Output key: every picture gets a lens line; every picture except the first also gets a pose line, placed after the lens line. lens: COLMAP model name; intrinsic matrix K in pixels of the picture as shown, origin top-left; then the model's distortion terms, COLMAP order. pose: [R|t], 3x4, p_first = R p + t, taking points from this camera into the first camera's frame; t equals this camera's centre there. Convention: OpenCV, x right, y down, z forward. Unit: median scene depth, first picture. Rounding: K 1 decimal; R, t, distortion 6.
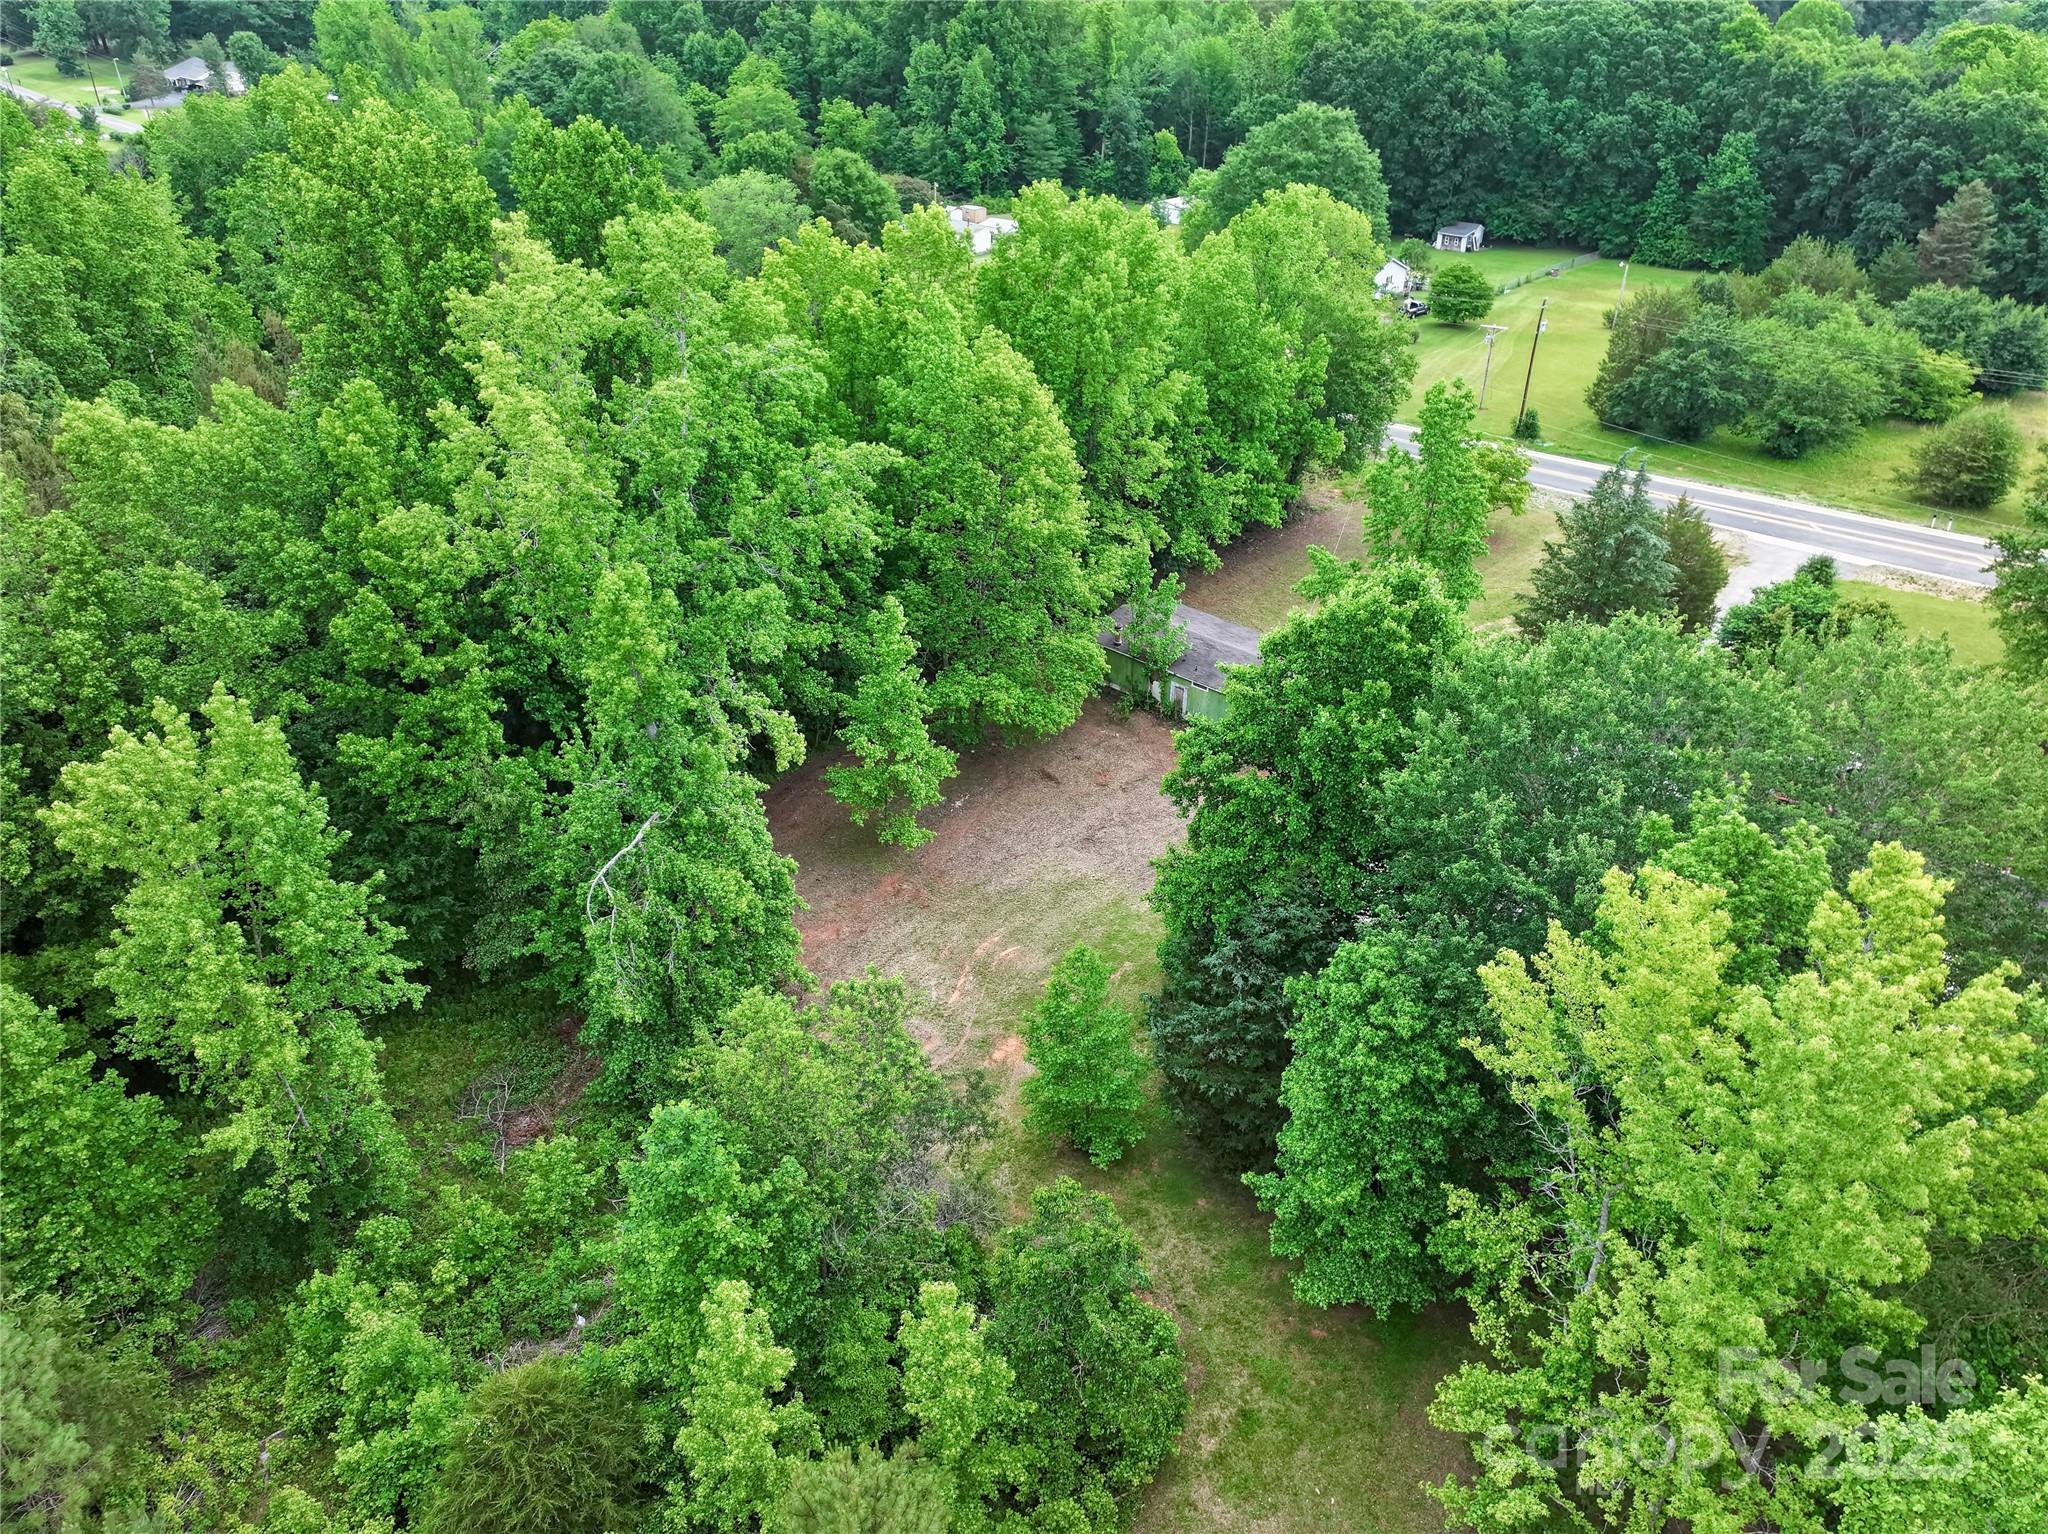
lens RADIAL K [[1449.6, 0, 1024.0], [0, 1449.6, 767.0], [0, 0, 1]] dist [-0.027239, 0.048731]
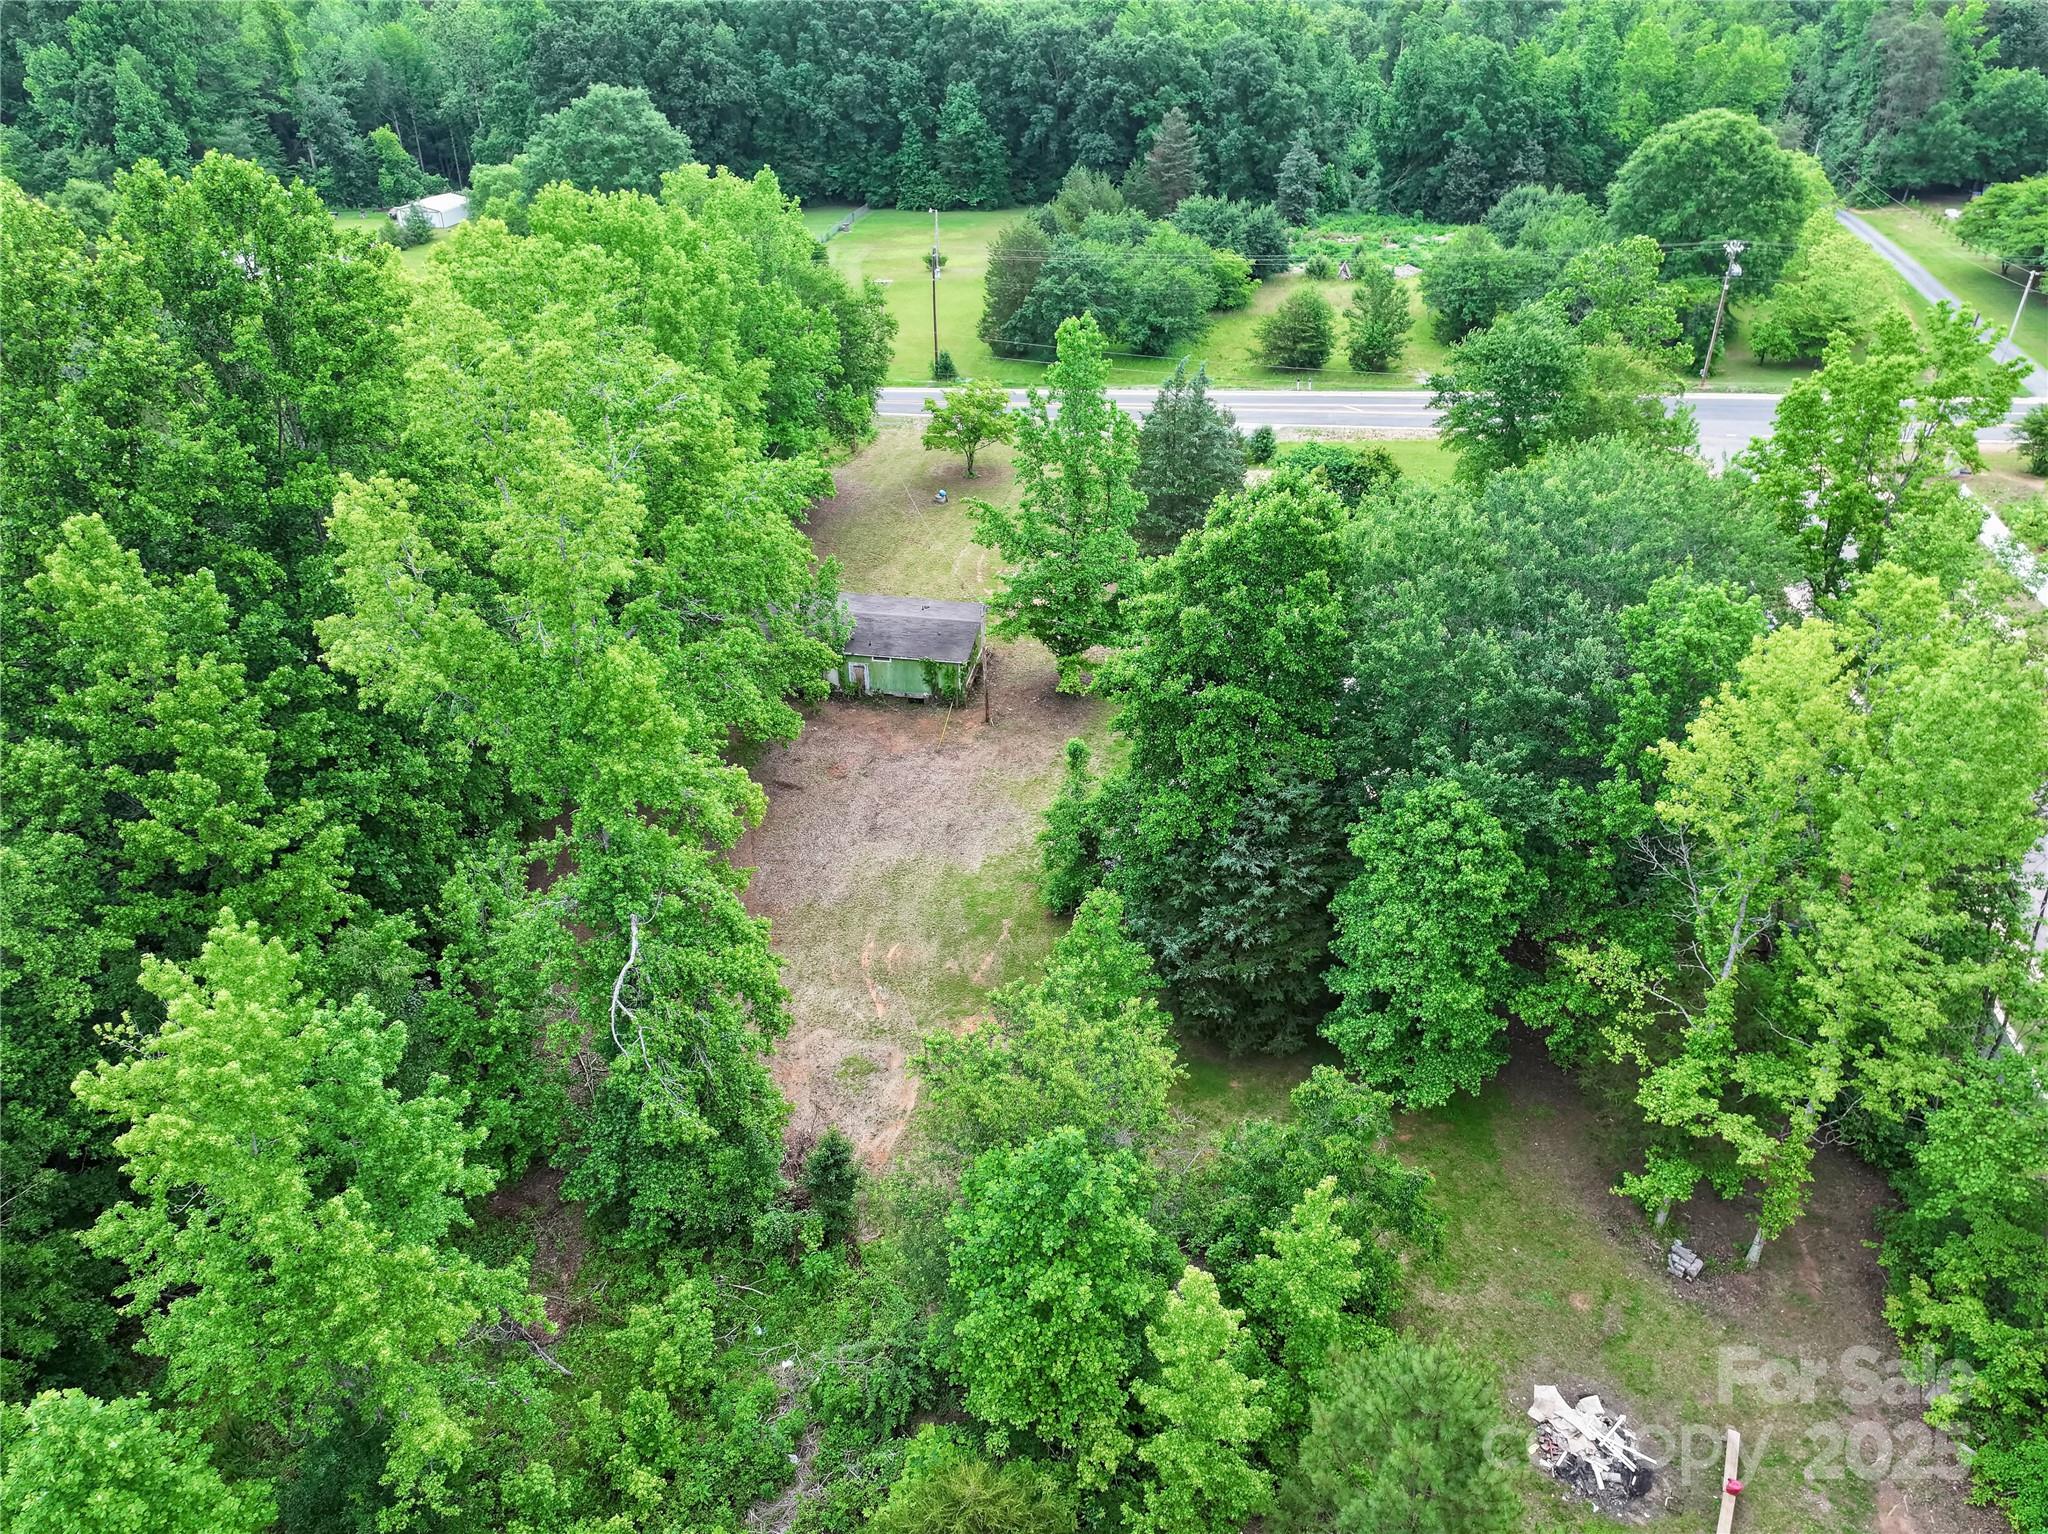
lens RADIAL K [[1429.1, 0, 1024.0], [0, 1429.1, 767.0], [0, 0, 1]] dist [-0.002753, 0.021818]
pose [[0.849713, -0.289187, 0.440861, -0.098200], [0.281167, 0.955878, 0.085098, -0.015310], [-0.446018, 0.051647, 0.893532, 0.022360]]
